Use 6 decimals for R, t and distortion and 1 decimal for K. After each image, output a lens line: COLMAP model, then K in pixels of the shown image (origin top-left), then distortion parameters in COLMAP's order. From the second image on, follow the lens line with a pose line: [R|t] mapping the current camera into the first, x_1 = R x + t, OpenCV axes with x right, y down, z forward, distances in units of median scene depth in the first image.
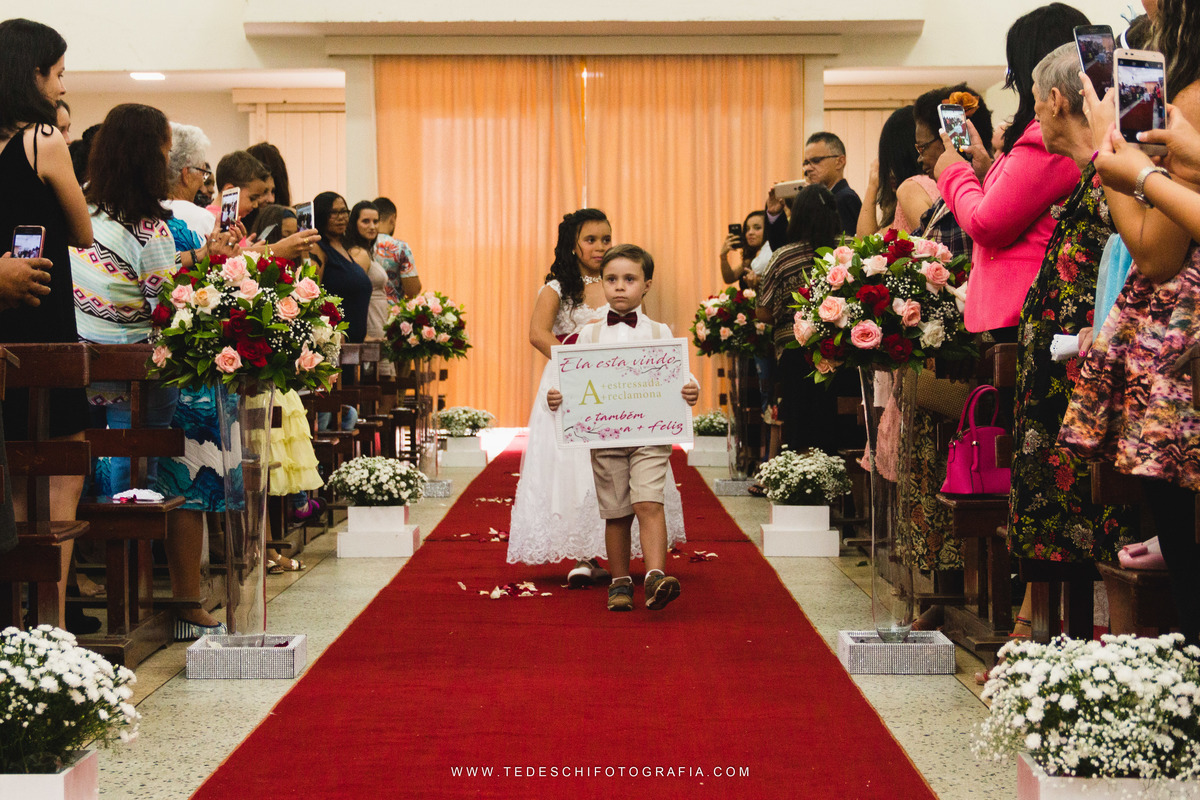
lens RADIAL K [[2229.1, 0, 603.3], [0, 2229.1, 380.4], [0, 0, 1]] dist [0.094100, -0.557583]
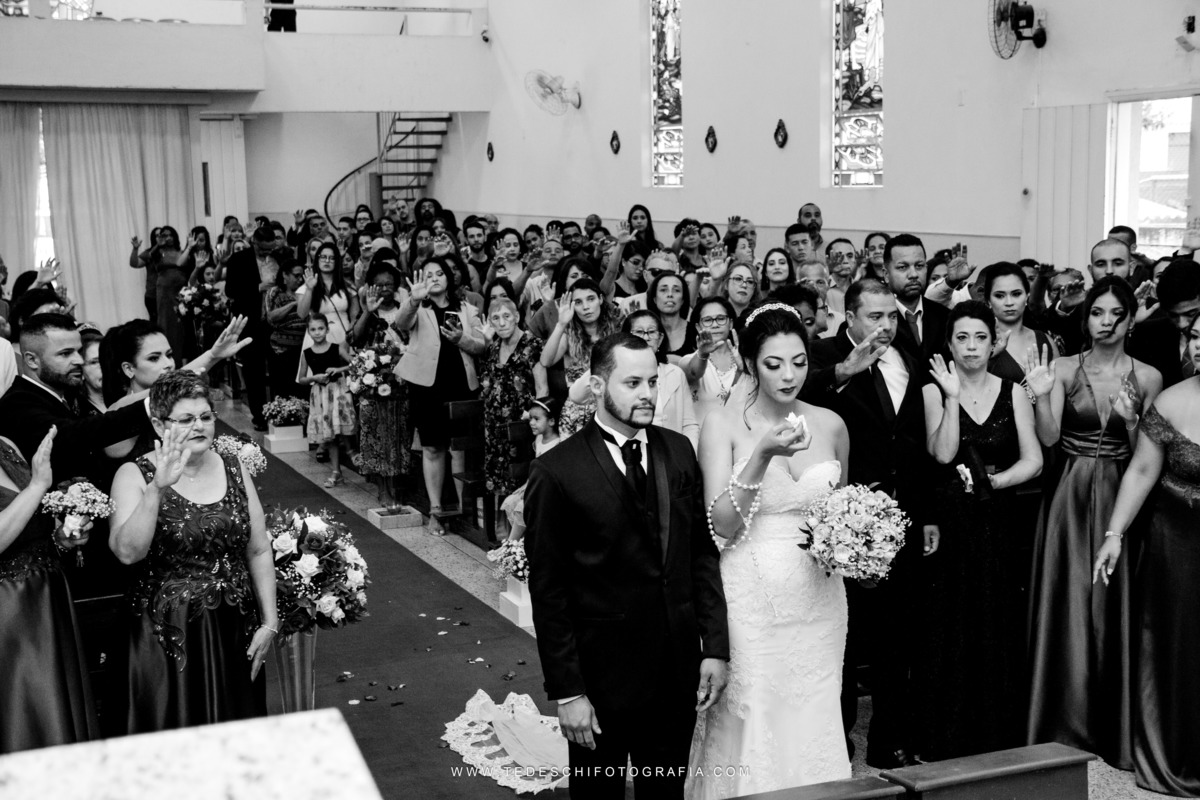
lens RADIAL K [[1751.0, 0, 600.0], [0, 1751.0, 400.0], [0, 0, 1]] dist [0.076268, 0.571152]
pose [[0.914170, -0.066799, 0.399790, -0.412190], [0.014650, 0.991128, 0.132103, -0.248746], [-0.405067, -0.114908, 0.907038, -0.775723]]
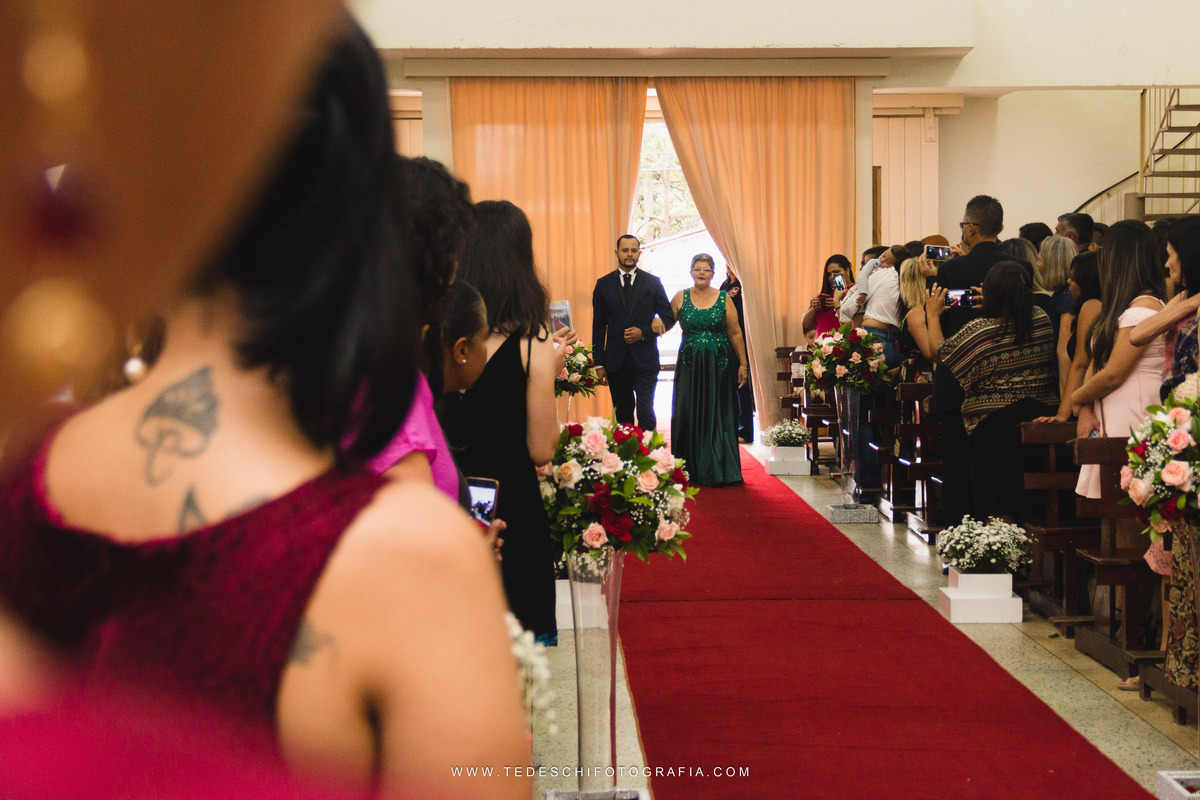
lens RADIAL K [[2018.0, 0, 600.0], [0, 2018.0, 400.0], [0, 0, 1]] dist [0.031963, -0.275549]
pose [[0.998746, -0.008373, 0.049362, -0.202887], [0.005601, 0.998414, 0.056020, -0.117030], [-0.049753, -0.055673, 0.997209, 0.094178]]
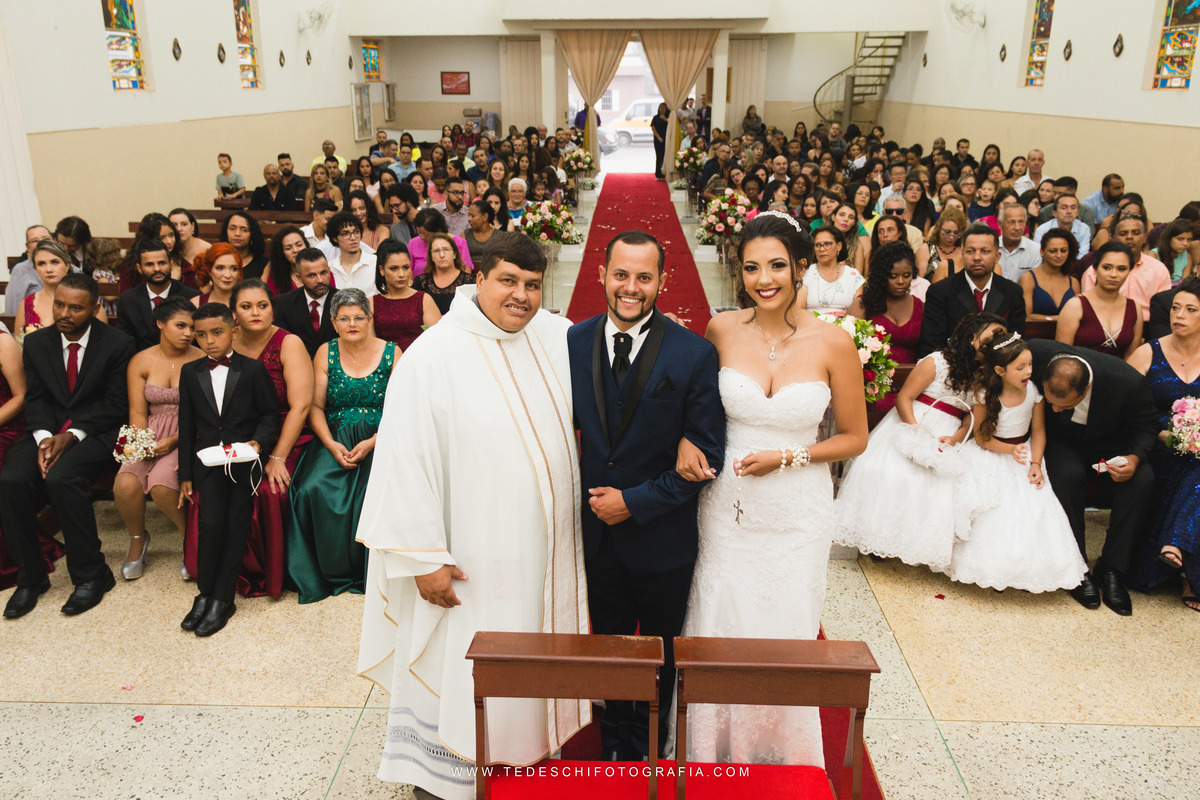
lens RADIAL K [[1004.7, 0, 589.8], [0, 1004.7, 399.2], [0, 0, 1]] dist [0.069126, -0.075165]
pose [[0.999303, 0.012190, -0.035286, -0.033718], [-0.000842, 0.952307, 0.305141, -0.242842], [0.037323, -0.304898, 0.951653, -0.578531]]
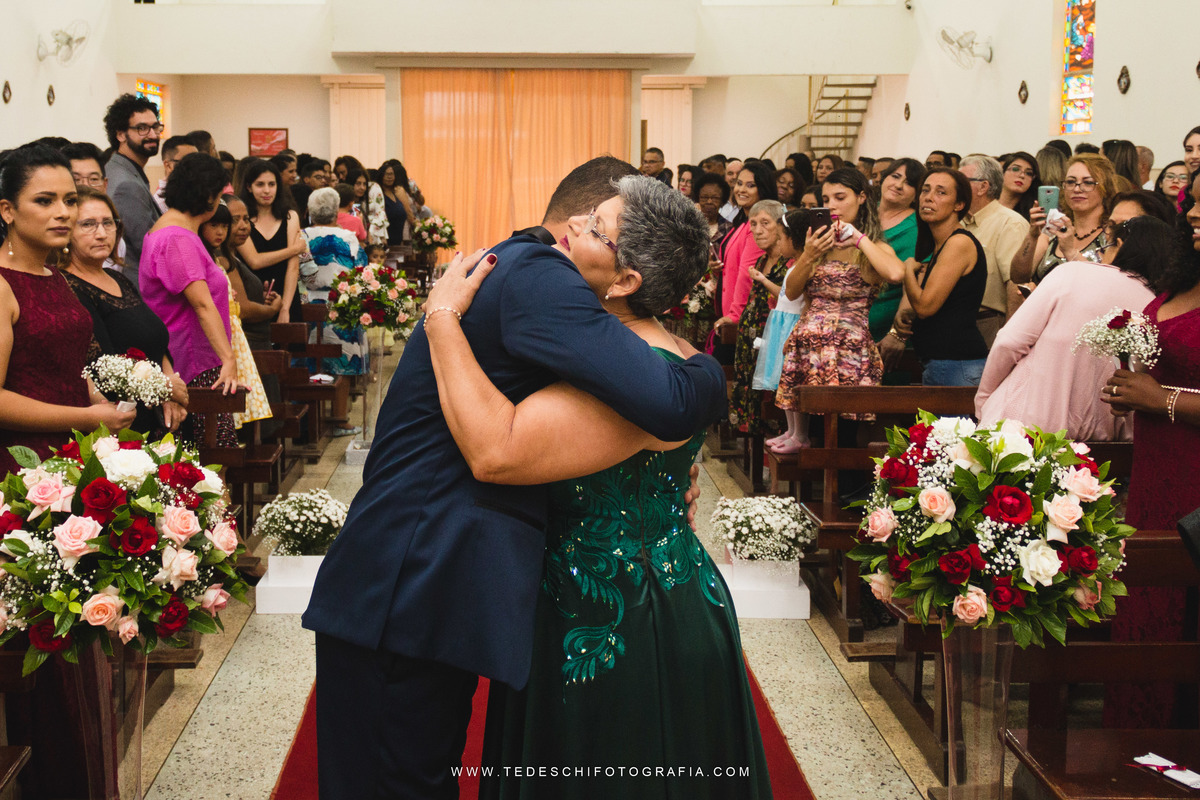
lens RADIAL K [[1287.6, 0, 527.2], [0, 1287.6, 281.1], [0, 0, 1]] dist [0.076936, -0.141620]
pose [[0.999875, 0.004986, 0.014975, -0.030740], [-0.006196, 0.996621, 0.081903, -0.142949], [-0.014516, -0.081986, 0.996528, -0.223982]]
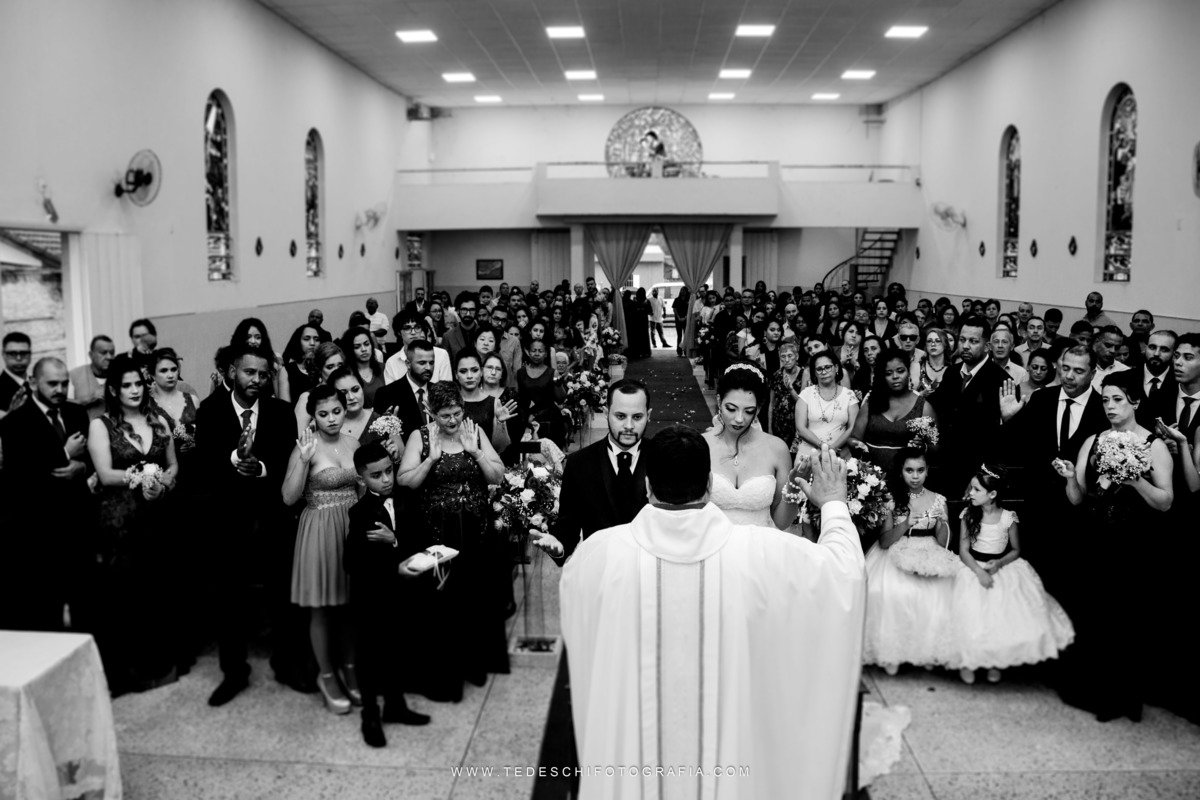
lens RADIAL K [[1036.0, 0, 600.0], [0, 1036.0, 400.0], [0, 0, 1]] dist [-0.180125, 0.139760]
pose [[0.999096, 0.005985, -0.042097, -0.059054], [-0.000285, 0.990966, 0.134113, -0.249394], [0.042519, -0.133980, 0.990071, -0.776588]]
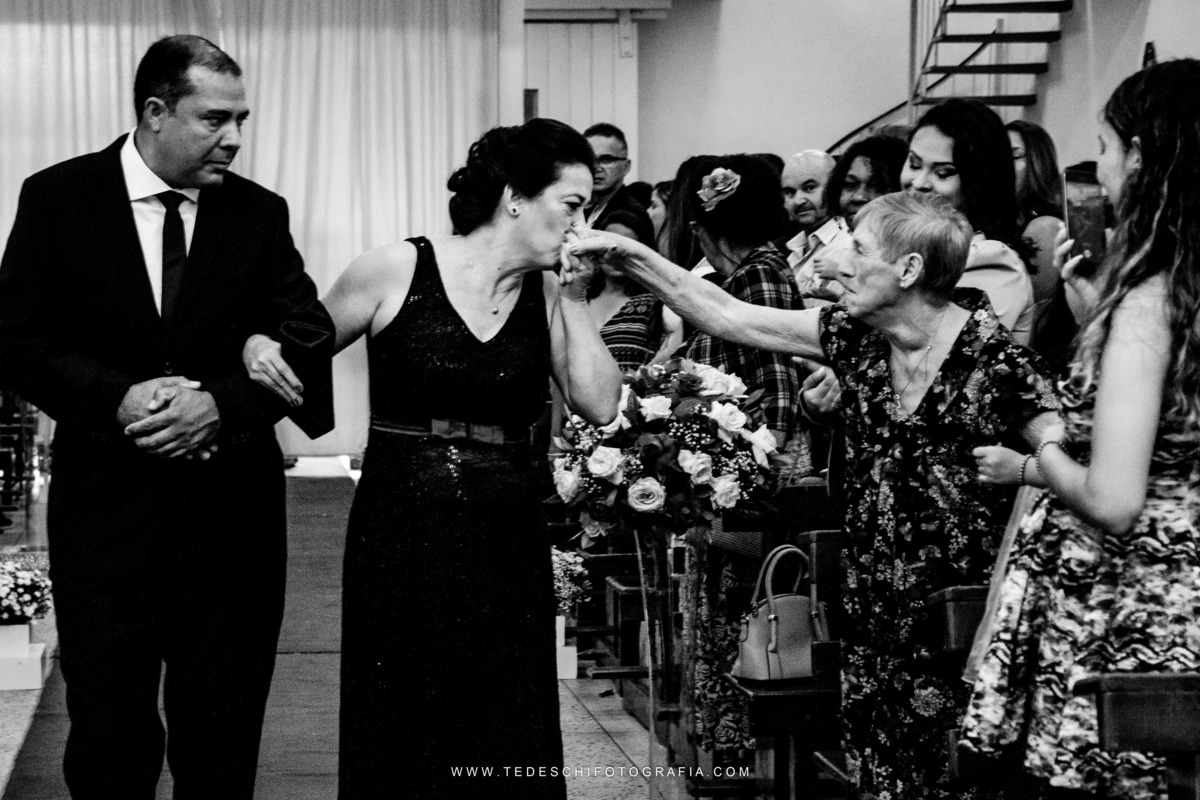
lens RADIAL K [[2860.6, 0, 500.7], [0, 2860.6, 457.4], [0, 0, 1]] dist [0.345288, 0.294741]
pose [[0.994307, -0.008588, 0.106206, -0.046183], [0.001612, 0.997845, 0.065602, -0.101345], [-0.106541, -0.065057, 0.992178, -0.036892]]
